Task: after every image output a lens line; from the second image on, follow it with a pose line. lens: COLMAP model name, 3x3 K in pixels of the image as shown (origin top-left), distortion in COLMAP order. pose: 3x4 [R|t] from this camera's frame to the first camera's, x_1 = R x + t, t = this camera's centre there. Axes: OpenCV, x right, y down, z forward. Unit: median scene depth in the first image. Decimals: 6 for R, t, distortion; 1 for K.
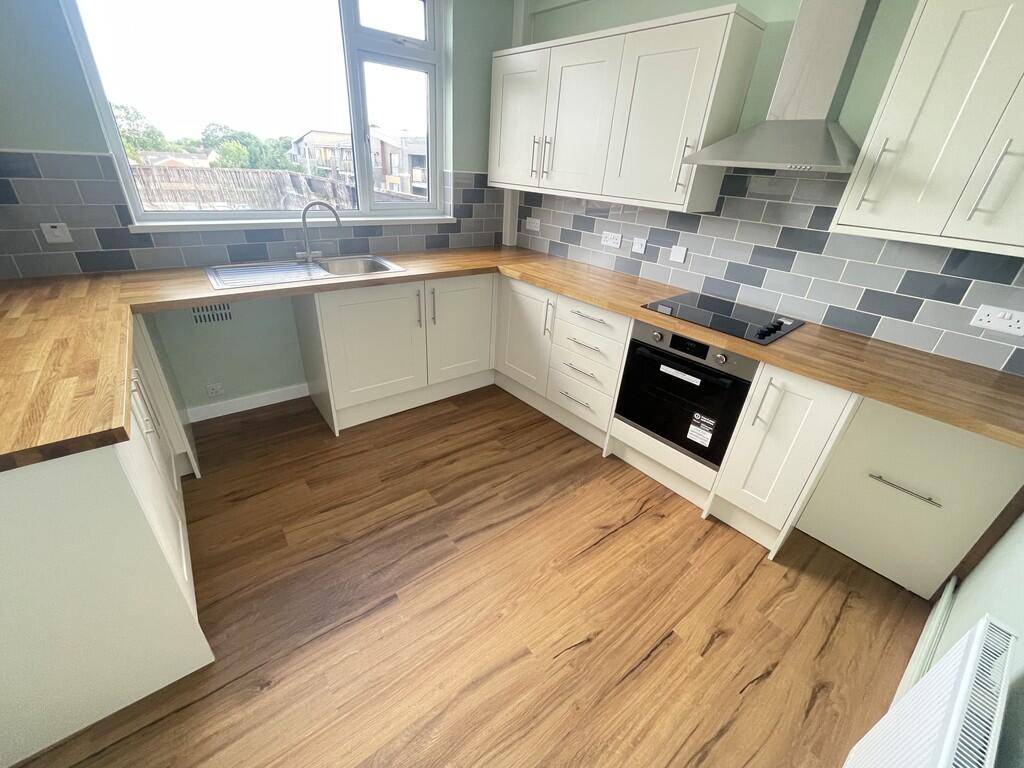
lens RADIAL K [[417.1, 0, 504.9], [0, 417.1, 386.0], [0, 0, 1]] dist [-0.001318, 0.000727]
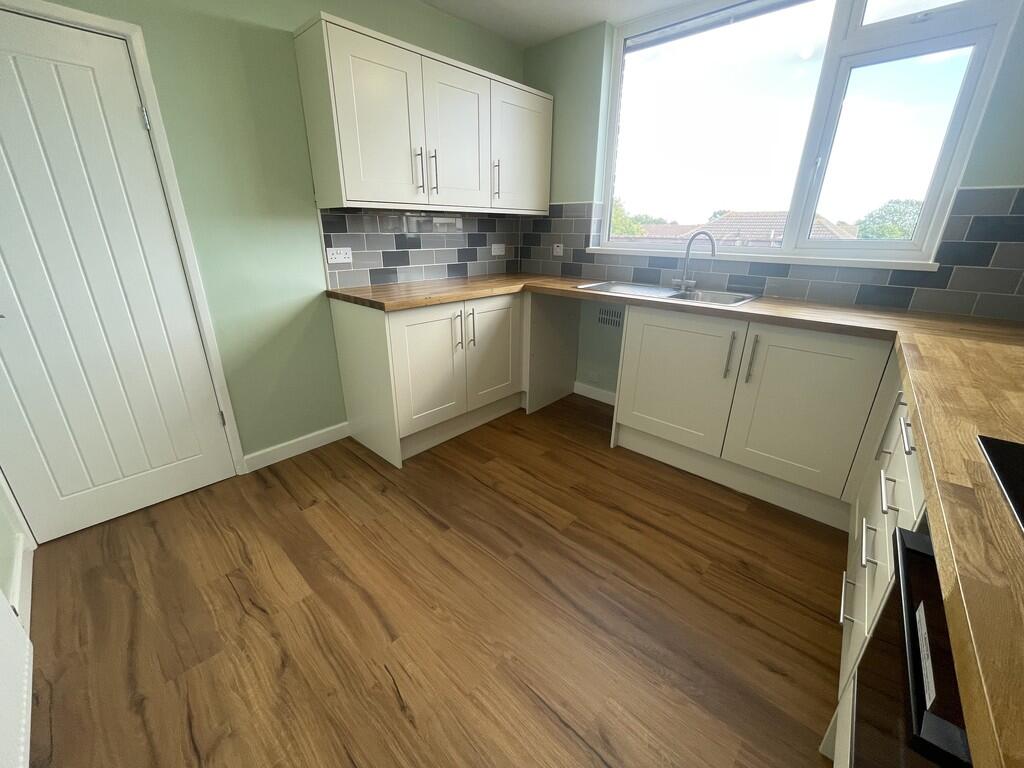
lens RADIAL K [[417.1, 0, 507.8], [0, 417.1, 384.0], [0, 0, 1]] dist [-0.001318, 0.000727]
pose [[0.157886, 0.289733, -0.943995, 0.601517], [-0.467848, 0.863826, 0.186878, -0.109087], [0.869592, 0.412141, 0.271937, 0.544539]]
